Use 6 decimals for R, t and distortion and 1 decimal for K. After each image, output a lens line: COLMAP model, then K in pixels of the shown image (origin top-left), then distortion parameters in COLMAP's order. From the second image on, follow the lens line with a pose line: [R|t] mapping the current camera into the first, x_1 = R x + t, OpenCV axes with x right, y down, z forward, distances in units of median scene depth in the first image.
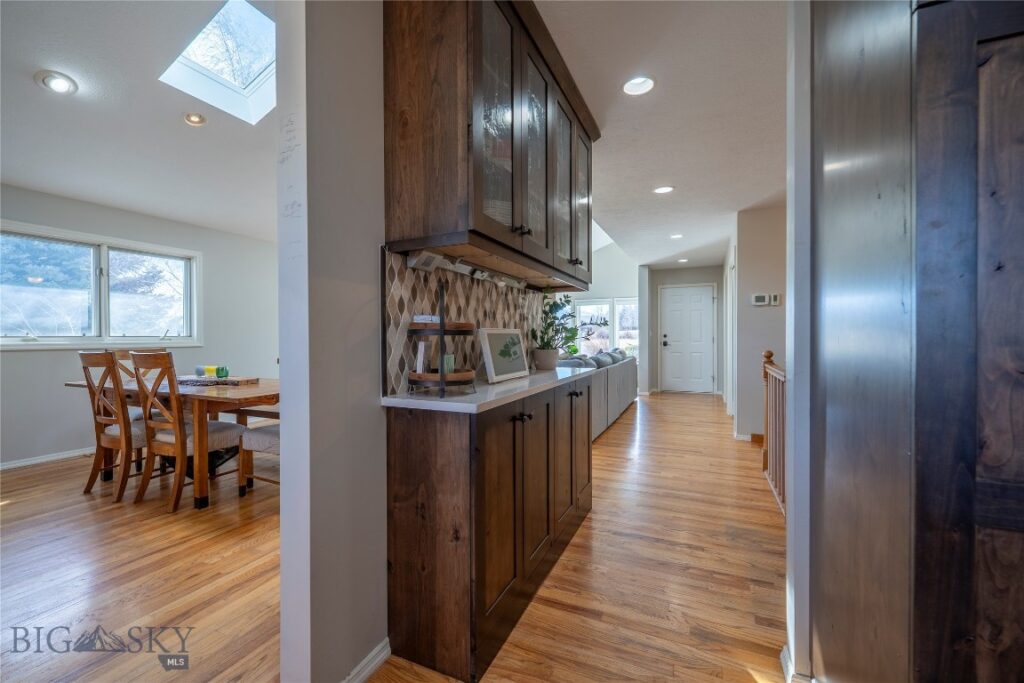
lens RADIAL K [[426.5, 0, 513.8], [0, 426.5, 339.9], [0, 0, 1]] dist [-0.000857, -0.000509]
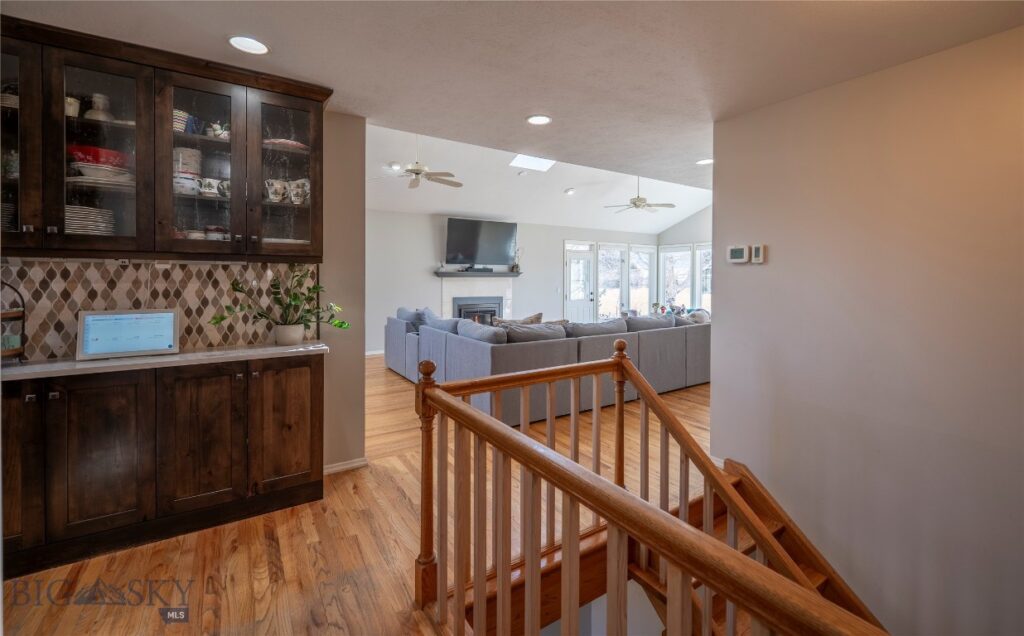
lens RADIAL K [[452.8, 0, 540.0], [0, 452.8, 277.3], [0, 0, 1]] dist [-0.005487, -0.000664]
pose [[0.853443, 0.007408, -0.521133, 1.428406], [-0.010576, 0.999939, -0.003106, -0.114490], [0.521078, 0.008162, 0.853470, 0.544088]]
